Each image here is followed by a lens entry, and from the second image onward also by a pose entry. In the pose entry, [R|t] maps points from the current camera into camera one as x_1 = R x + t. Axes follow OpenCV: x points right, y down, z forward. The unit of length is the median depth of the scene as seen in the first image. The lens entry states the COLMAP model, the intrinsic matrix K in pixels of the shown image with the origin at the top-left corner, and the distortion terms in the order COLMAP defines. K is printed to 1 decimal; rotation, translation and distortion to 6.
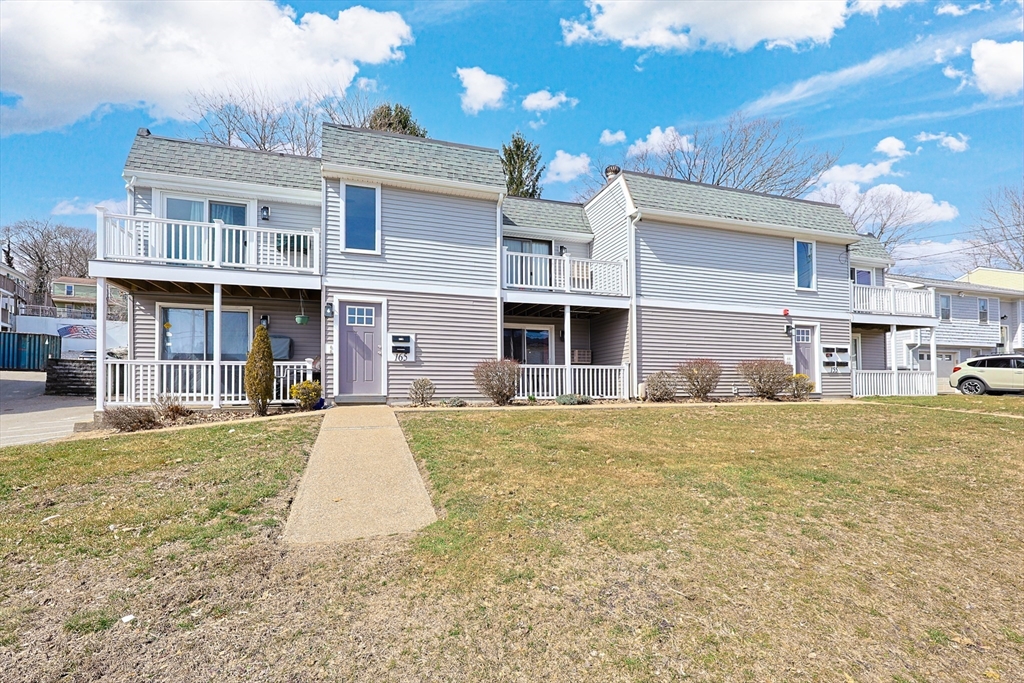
lens RADIAL K [[416.6, 0, 511.2], [0, 416.6, 372.1], [0, 0, 1]] dist [0.001151, 0.000034]
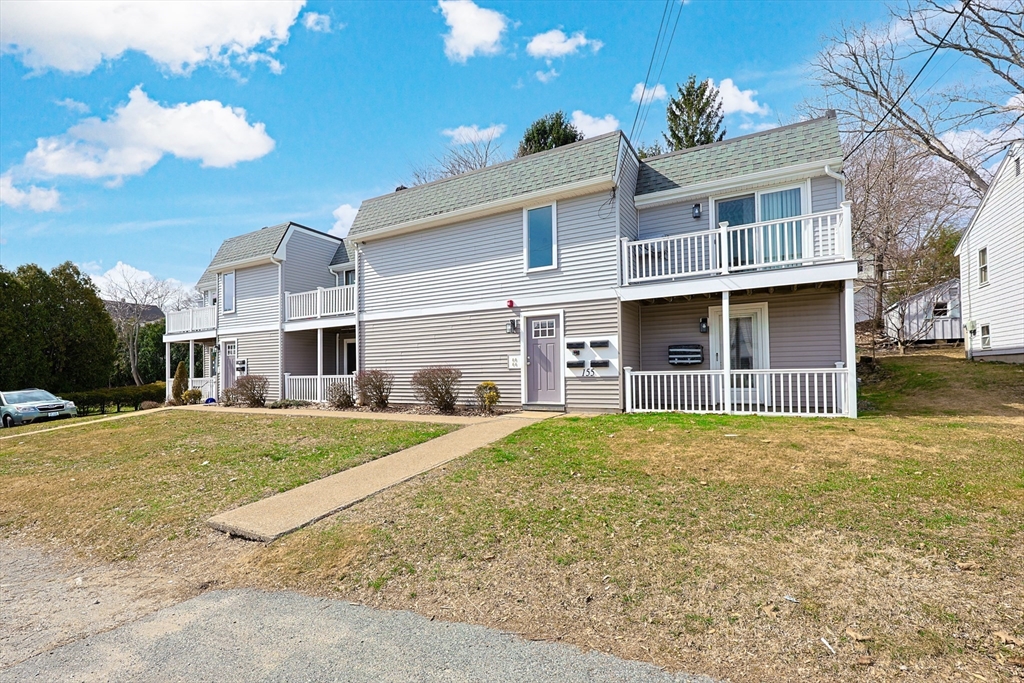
lens RADIAL K [[455.9, 0, 511.9], [0, 455.9, 383.8], [0, 0, 1]] dist [0.002116, 0.000124]
pose [[0.697949, -0.007895, -0.716104, 1.234755], [0.012422, 0.999922, 0.001082, 0.010769], [0.716040, -0.009651, 0.697993, 0.363723]]
